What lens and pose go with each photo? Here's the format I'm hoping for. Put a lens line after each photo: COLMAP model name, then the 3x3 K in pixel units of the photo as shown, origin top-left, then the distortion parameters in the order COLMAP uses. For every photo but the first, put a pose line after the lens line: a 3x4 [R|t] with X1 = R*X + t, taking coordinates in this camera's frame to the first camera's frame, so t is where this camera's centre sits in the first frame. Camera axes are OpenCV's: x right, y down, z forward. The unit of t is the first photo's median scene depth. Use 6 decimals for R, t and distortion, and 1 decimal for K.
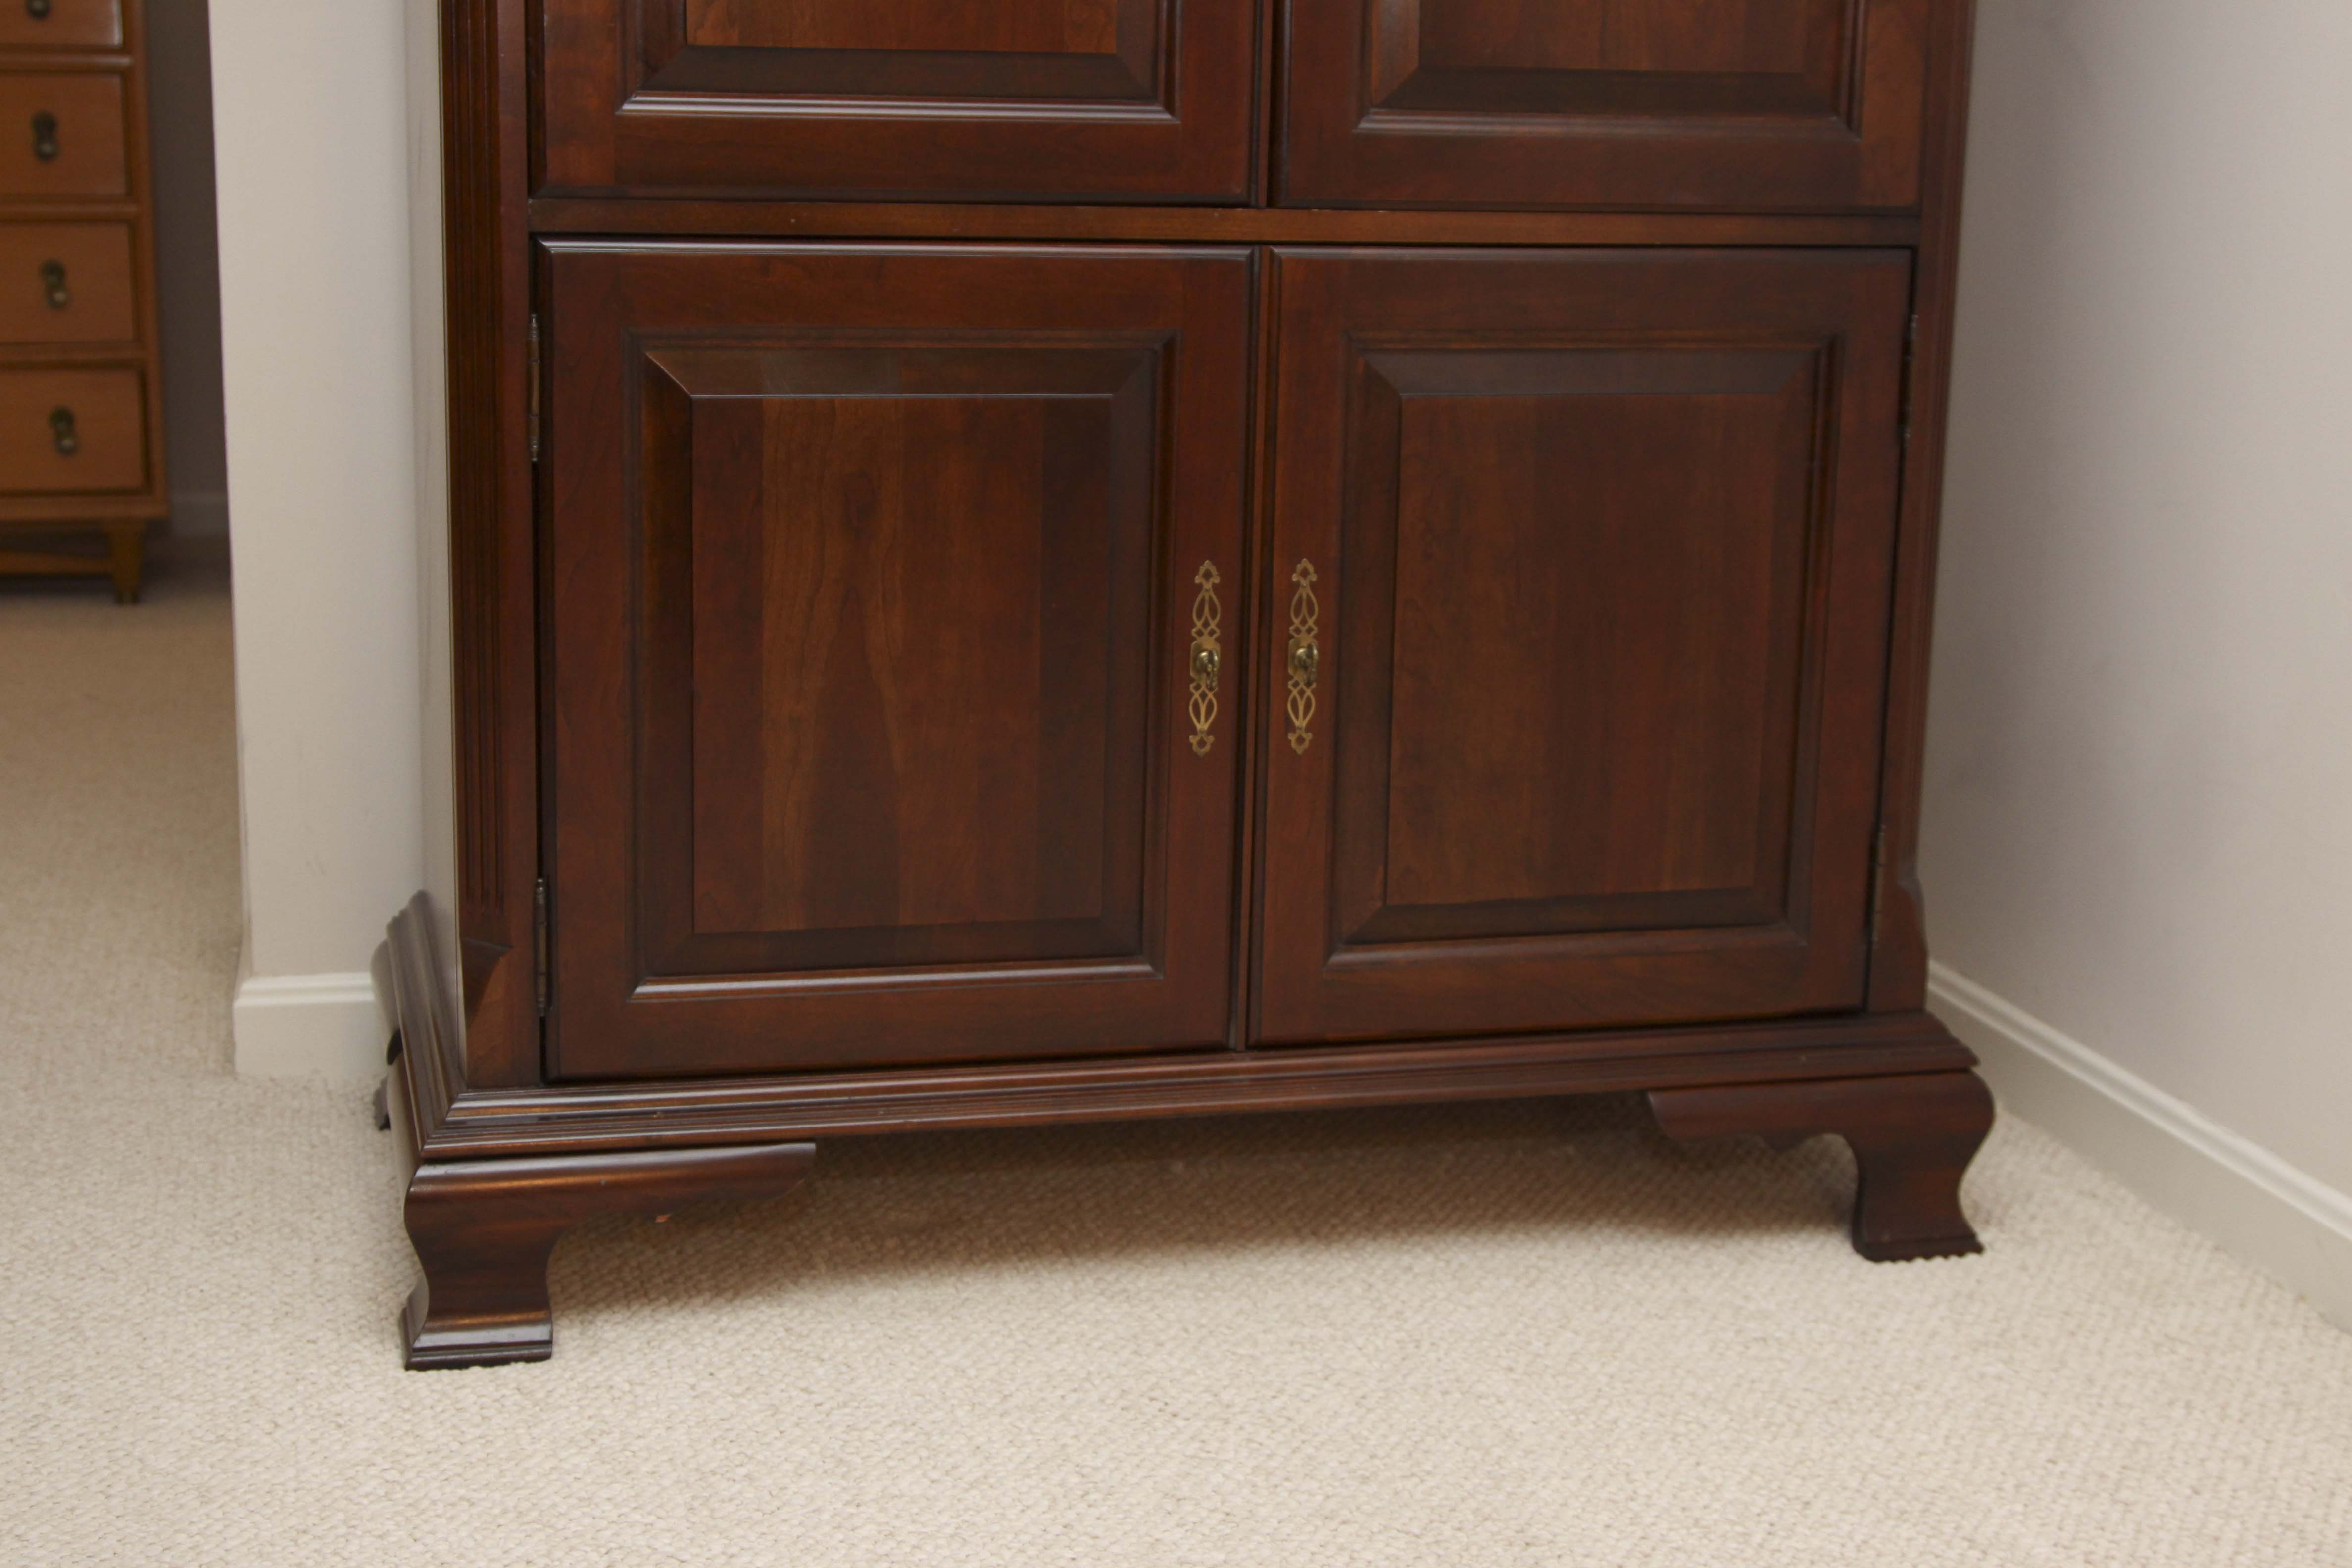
lens RADIAL K [[3492.6, 0, 1203.3], [0, 3492.6, 777.7], [0, 0, 1]] dist [-0.033979, 0.099864]
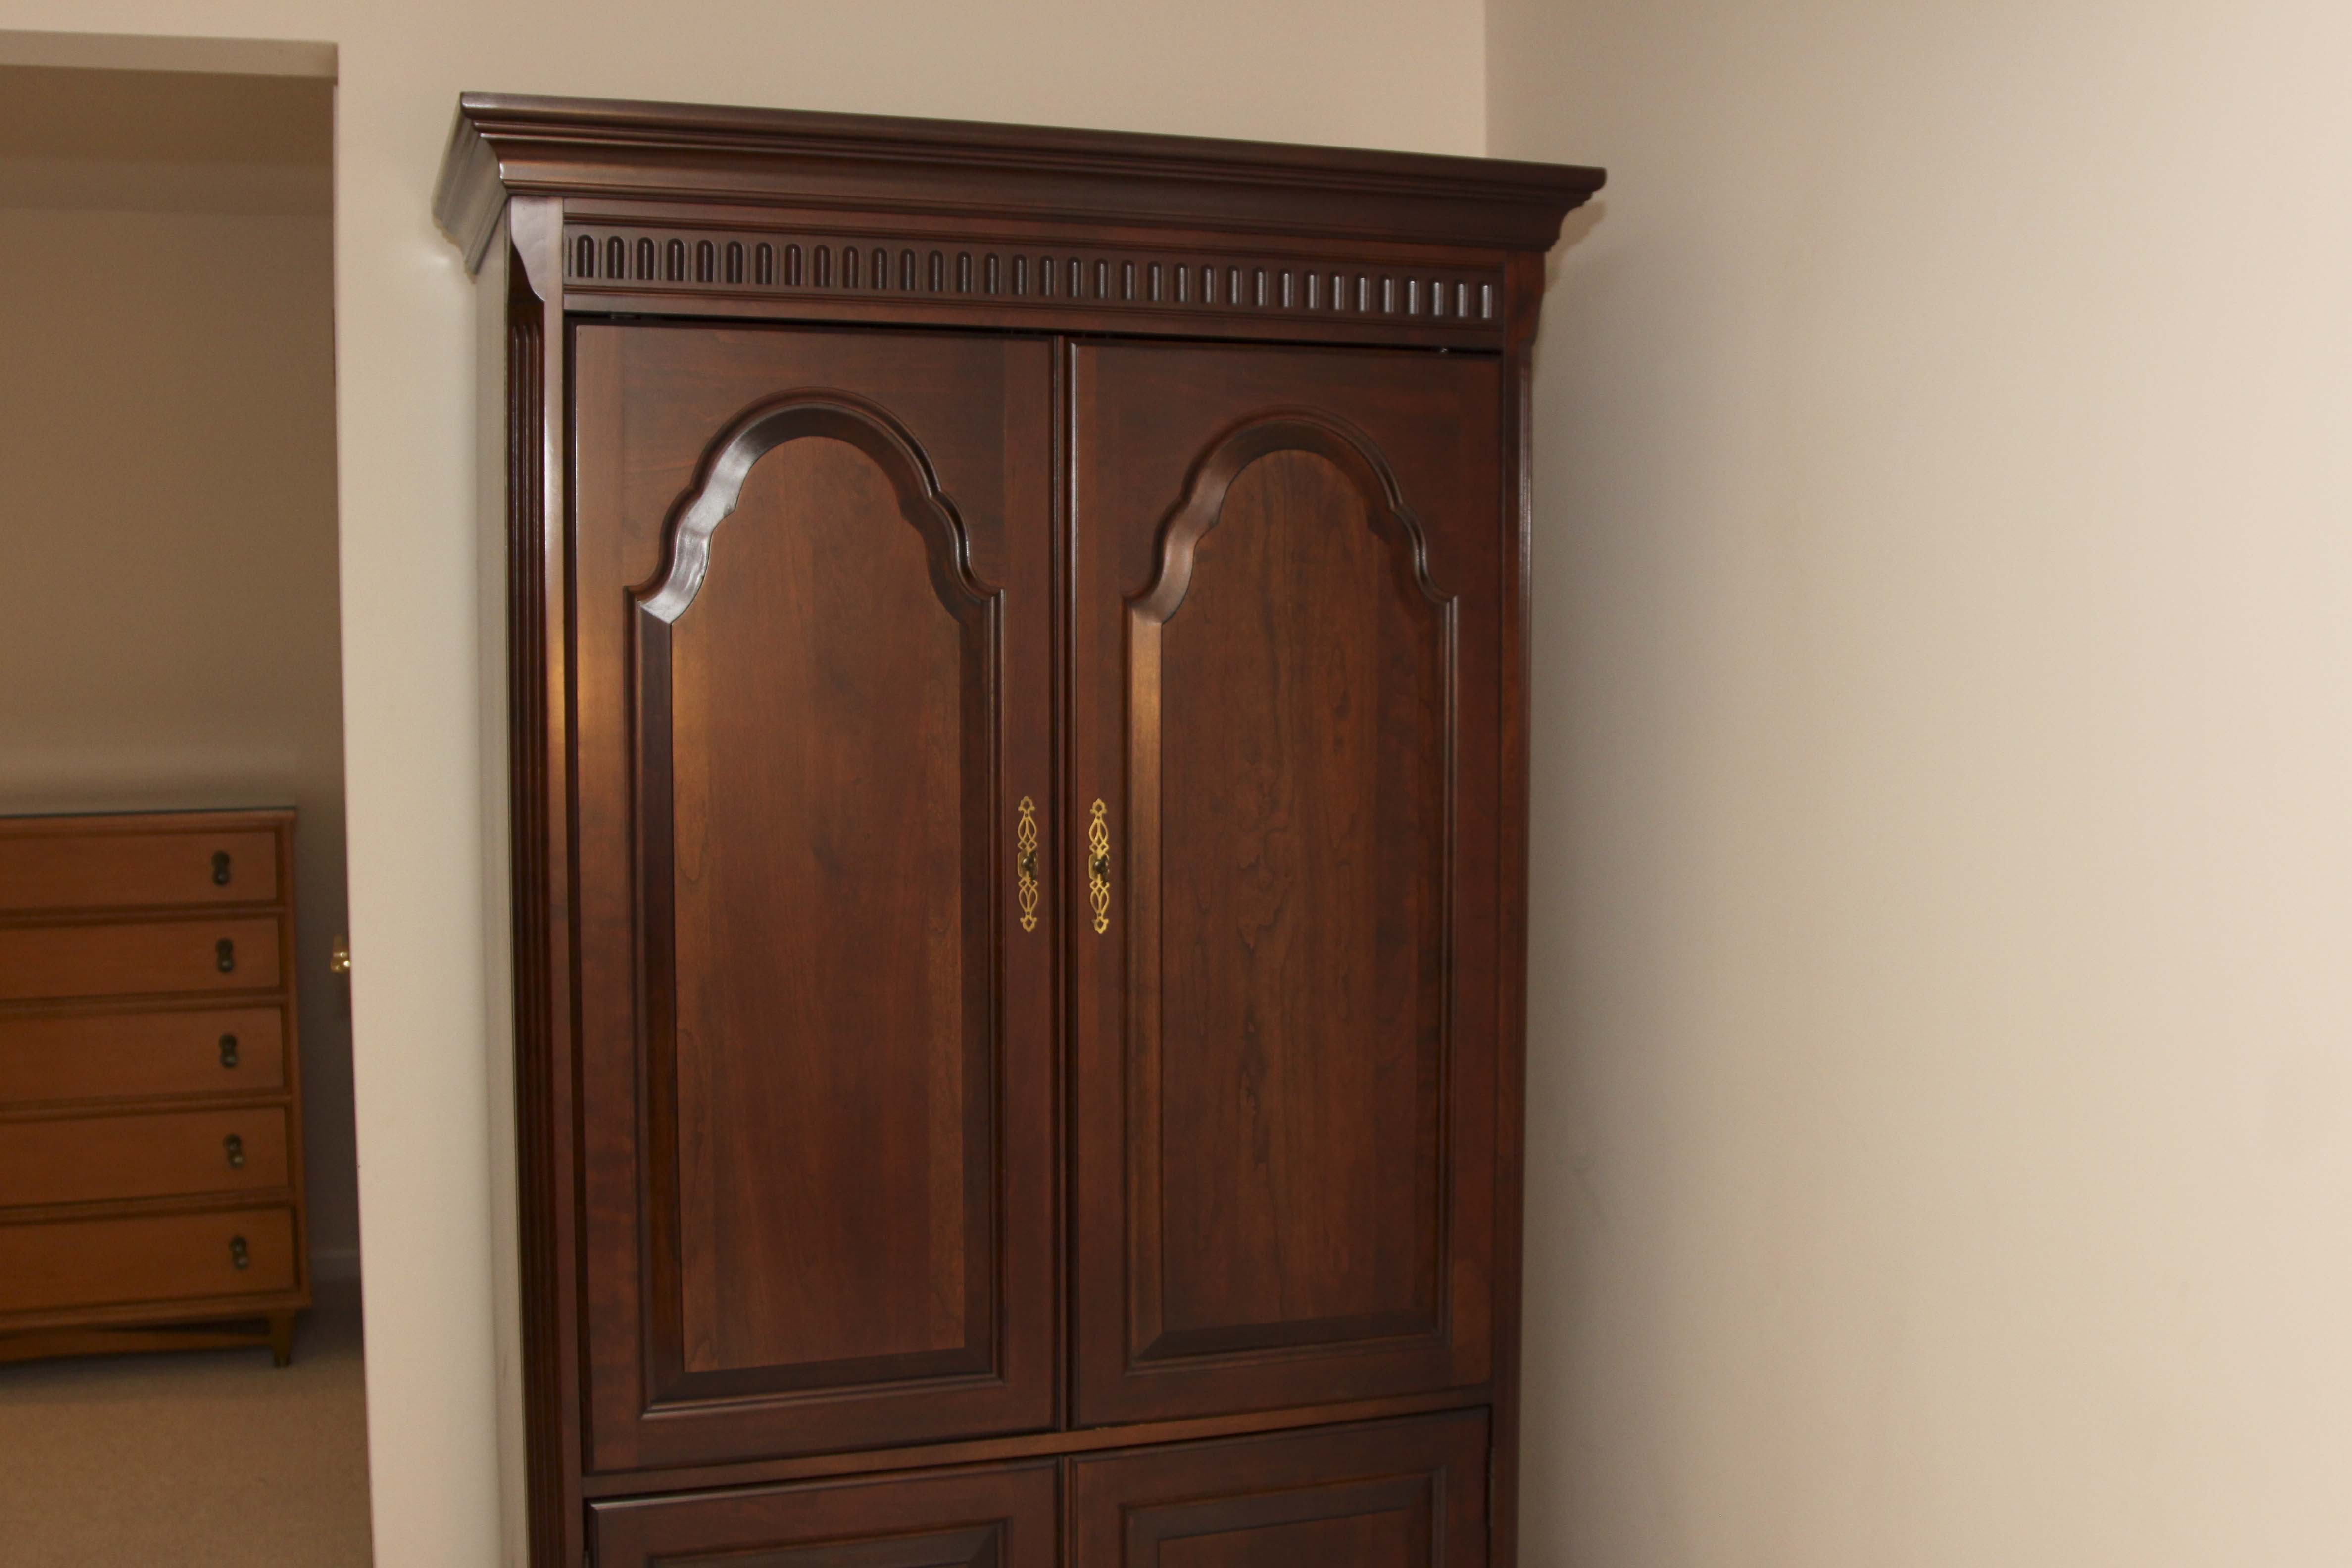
lens RADIAL K [[2521.5, 0, 1206.8], [0, 2521.5, 772.1], [0, 0, 1]] dist [-0.117184, 0.022111]
pose [[0.997244, -0.026975, 0.069109, 0.011371], [0.036971, 0.988337, -0.147729, -0.277953], [-0.064318, 0.149877, 0.986610, -0.124120]]
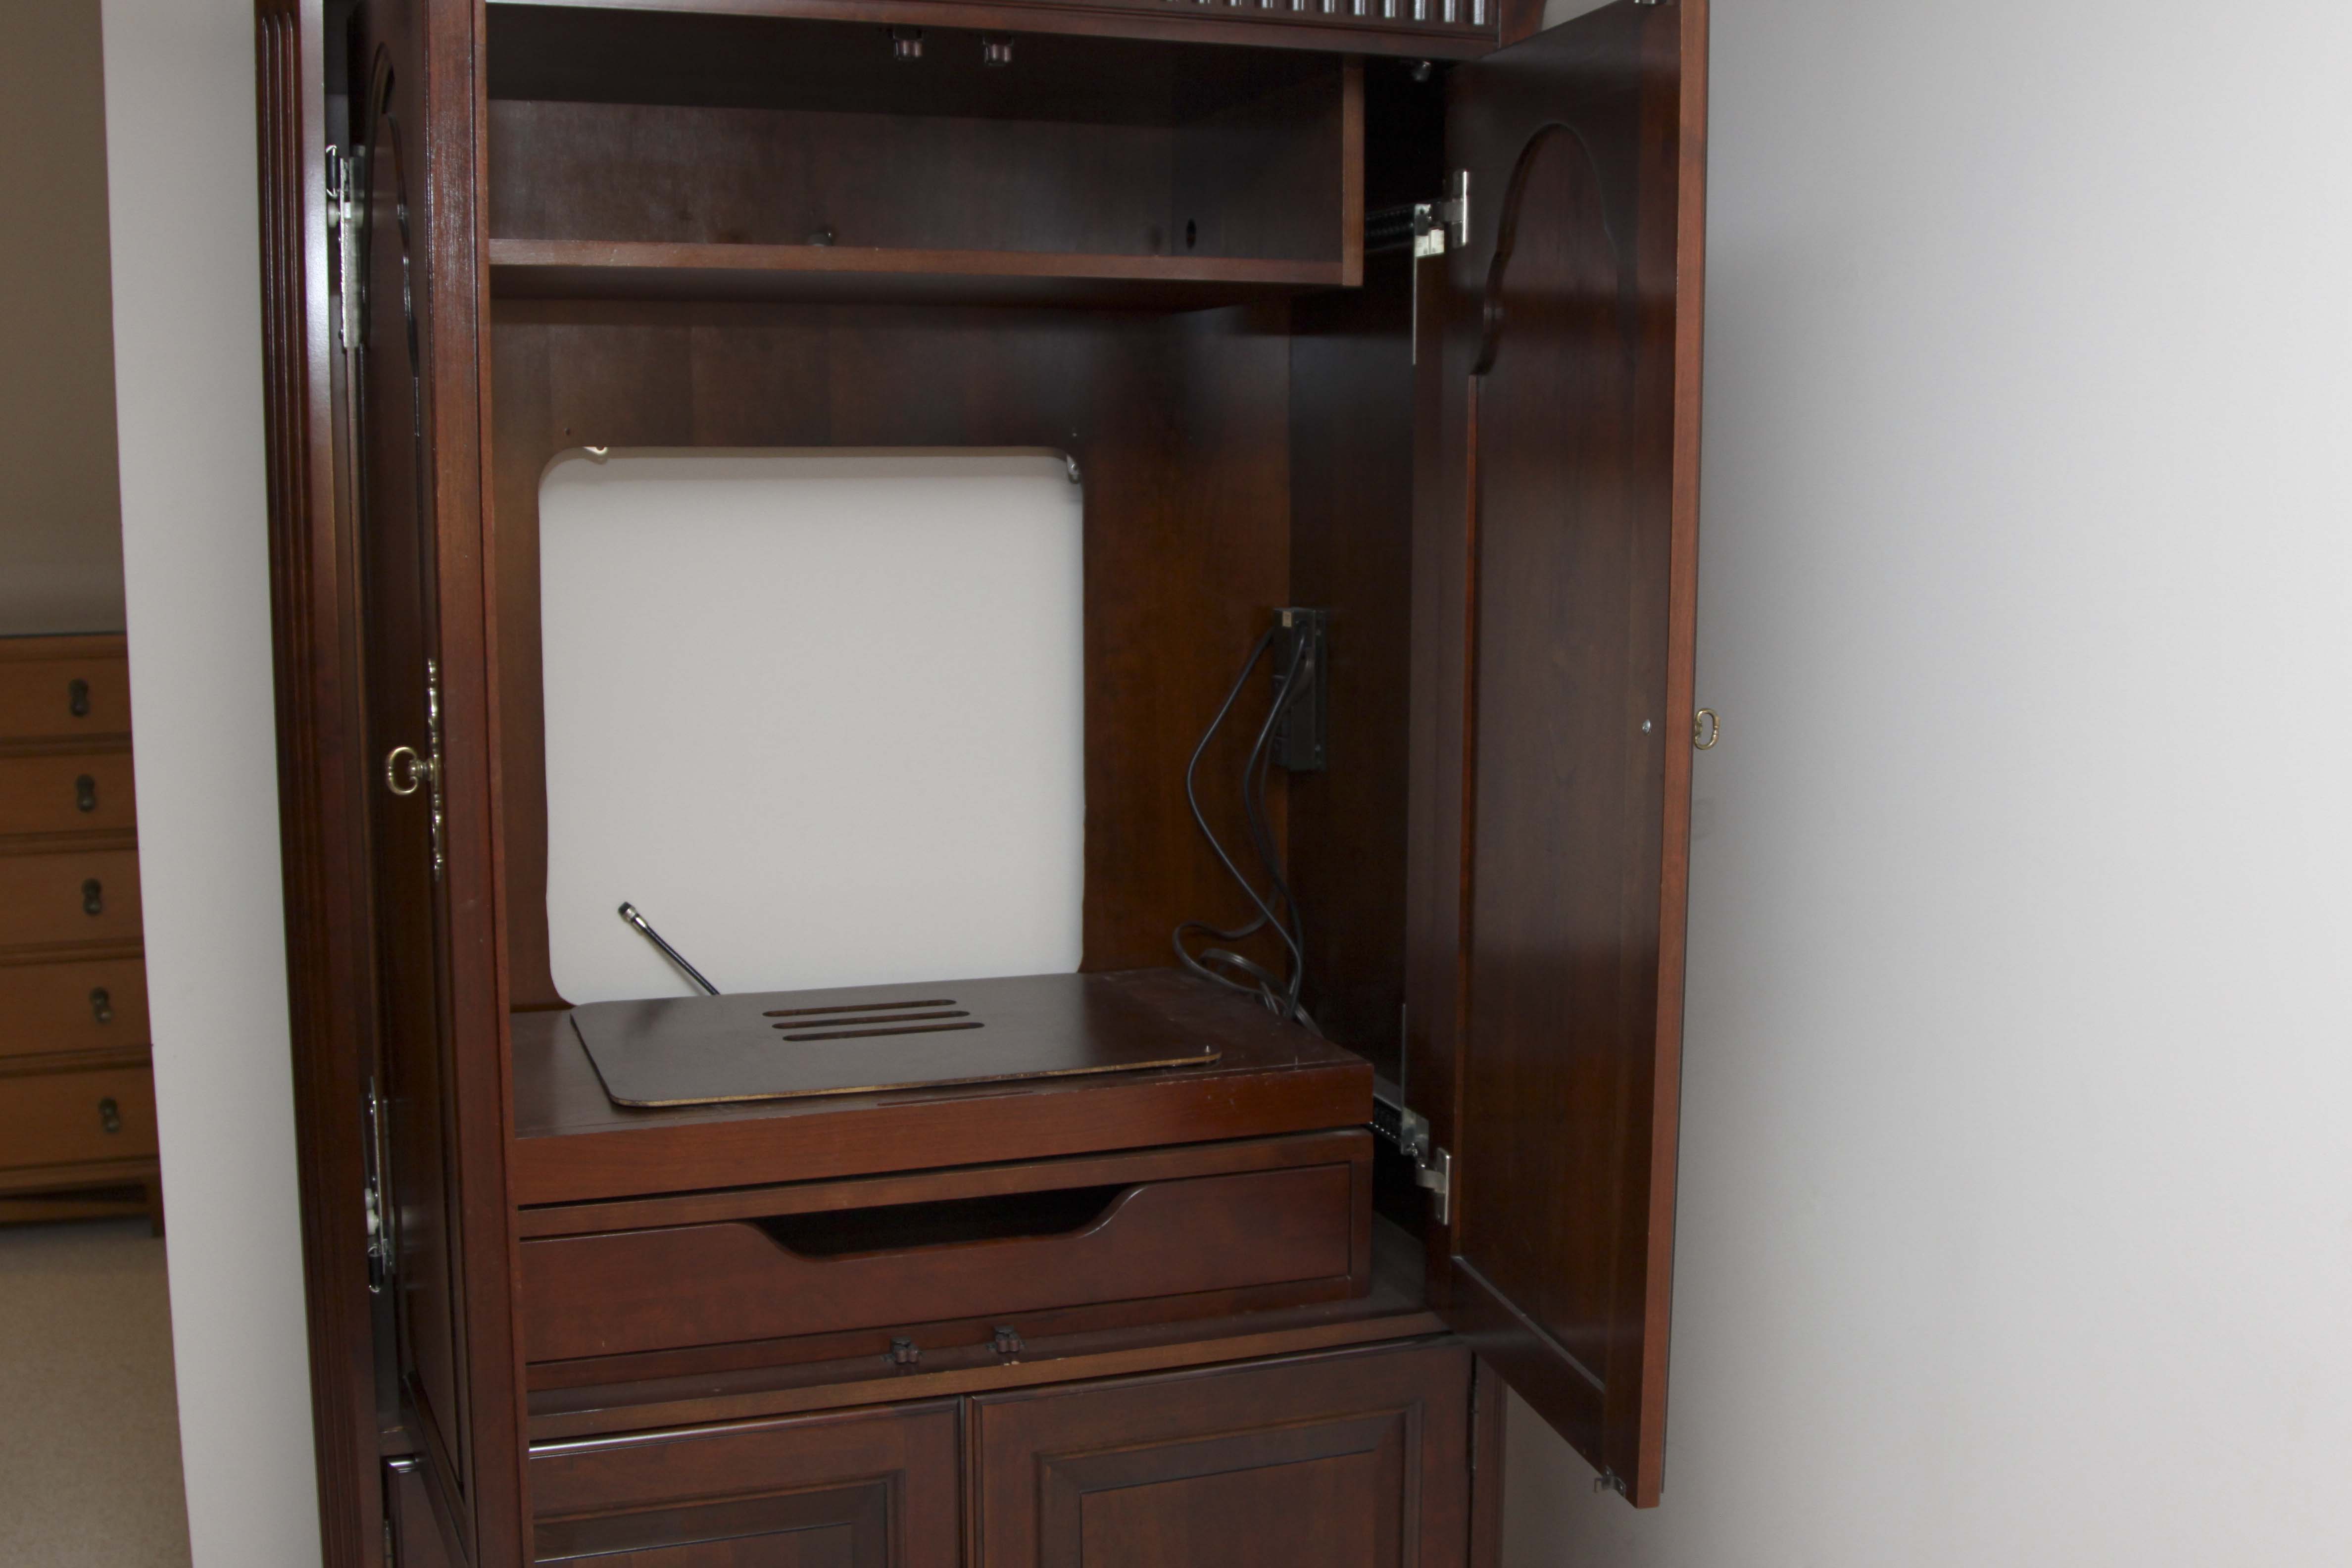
lens RADIAL K [[2521.5, 0, 1206.8], [0, 2521.5, 772.1], [0, 0, 1]] dist [-0.117184, 0.022111]
pose [[0.996382, -0.031360, 0.078993, 0.038544], [0.037656, 0.996122, -0.079520, -0.297284], [-0.076193, 0.082207, 0.993698, 0.063626]]
